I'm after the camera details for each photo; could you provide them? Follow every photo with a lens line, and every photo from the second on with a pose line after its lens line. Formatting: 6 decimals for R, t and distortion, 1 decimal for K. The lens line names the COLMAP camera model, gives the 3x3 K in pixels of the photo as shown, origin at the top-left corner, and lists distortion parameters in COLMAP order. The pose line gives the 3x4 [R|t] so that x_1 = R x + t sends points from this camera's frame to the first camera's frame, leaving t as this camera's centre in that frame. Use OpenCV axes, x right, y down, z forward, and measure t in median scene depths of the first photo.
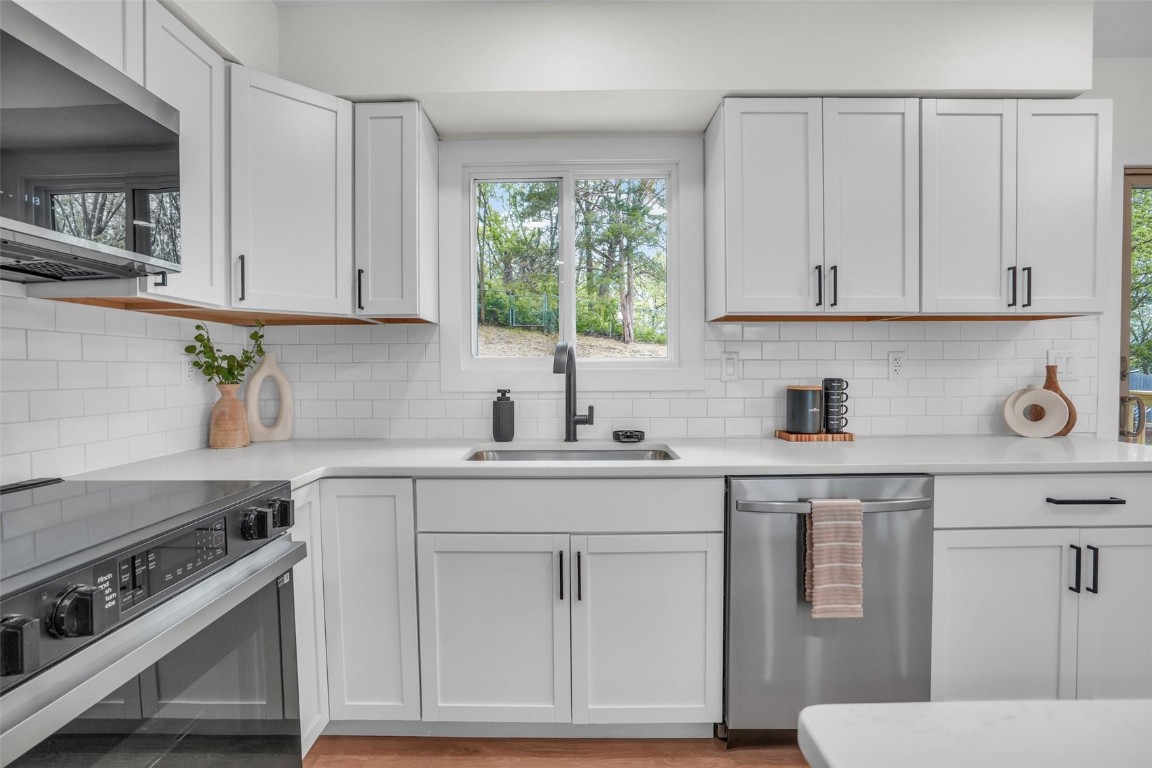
lens RADIAL K [[542.5, 0, 571.0], [0, 542.5, 380.5], [0, 0, 1]] dist [-0.026808, 0.006429]
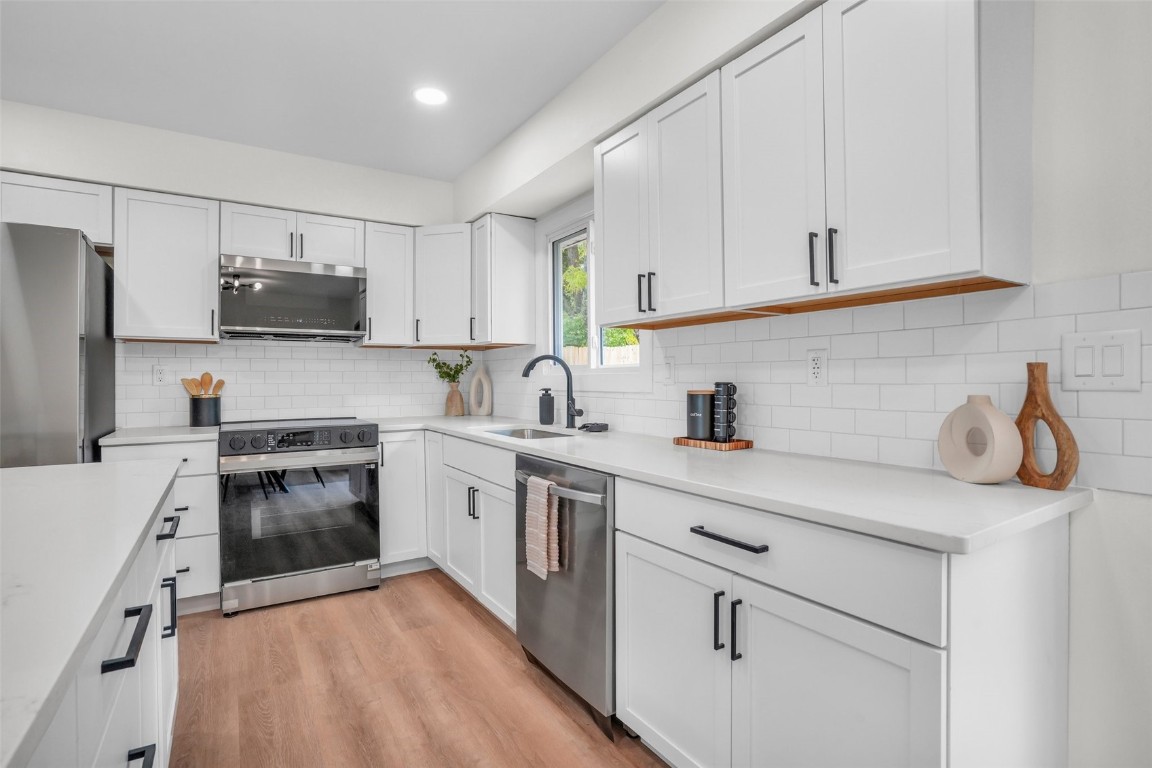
lens RADIAL K [[542.5, 0, 567.4], [0, 542.5, 381.2], [0, 0, 1]] dist [-0.026808, 0.006429]
pose [[0.539671, 0.006060, -0.841854, 1.128366], [-0.017664, 0.999835, -0.004127, 0.002531], [0.841691, 0.017098, 0.539689, 0.276675]]
